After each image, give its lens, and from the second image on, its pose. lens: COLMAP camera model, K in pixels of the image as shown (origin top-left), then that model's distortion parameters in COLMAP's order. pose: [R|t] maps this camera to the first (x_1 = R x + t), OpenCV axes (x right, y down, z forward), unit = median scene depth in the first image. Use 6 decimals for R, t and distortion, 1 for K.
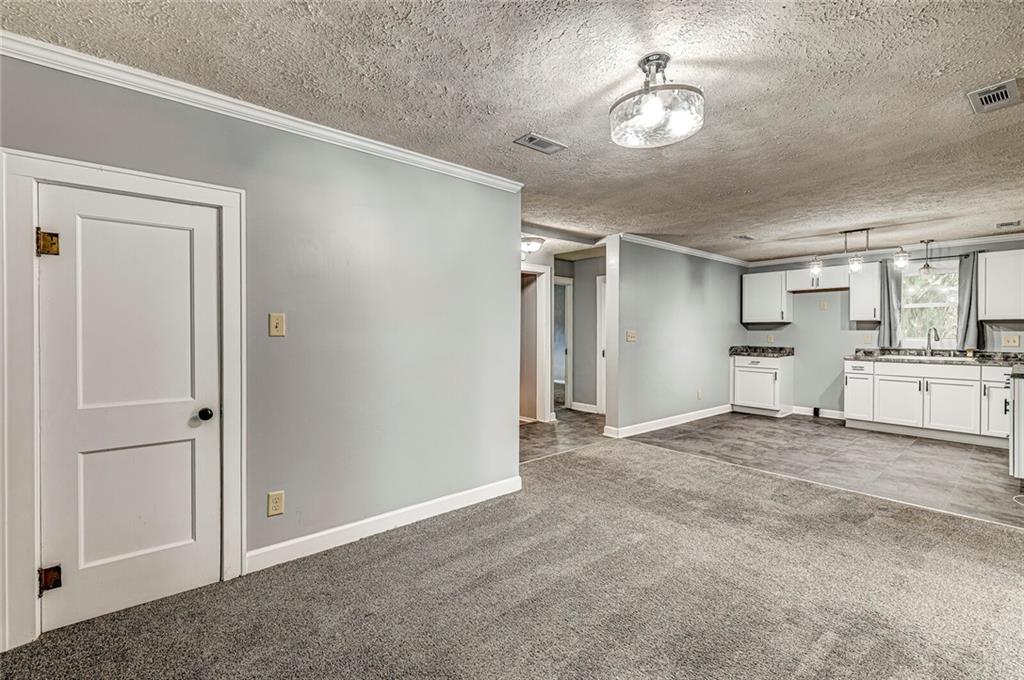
lens RADIAL K [[446.0, 0, 514.8], [0, 446.0, 338.0], [0, 0, 1]] dist [-0.003257, -0.000343]
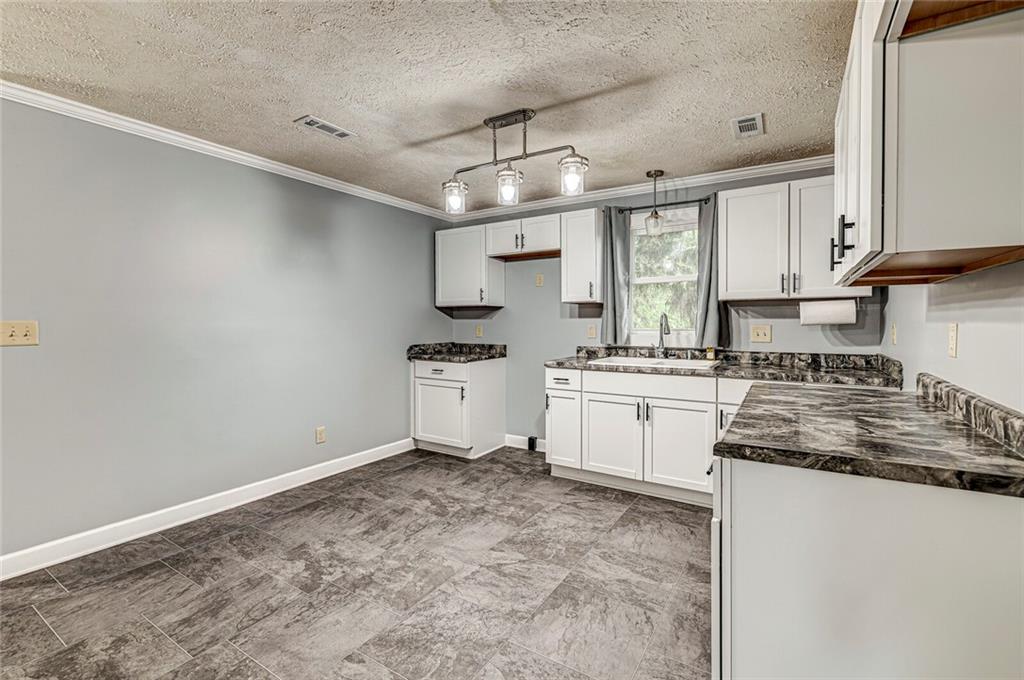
lens RADIAL K [[446.0, 0, 516.4], [0, 446.0, 332.7], [0, 0, 1]] dist [-0.003257, -0.000343]
pose [[0.956826, -0.011452, 0.290435, 0.524433], [0.008367, 0.999895, 0.011863, -0.004865], [-0.290541, -0.008921, 0.956821, 0.431074]]
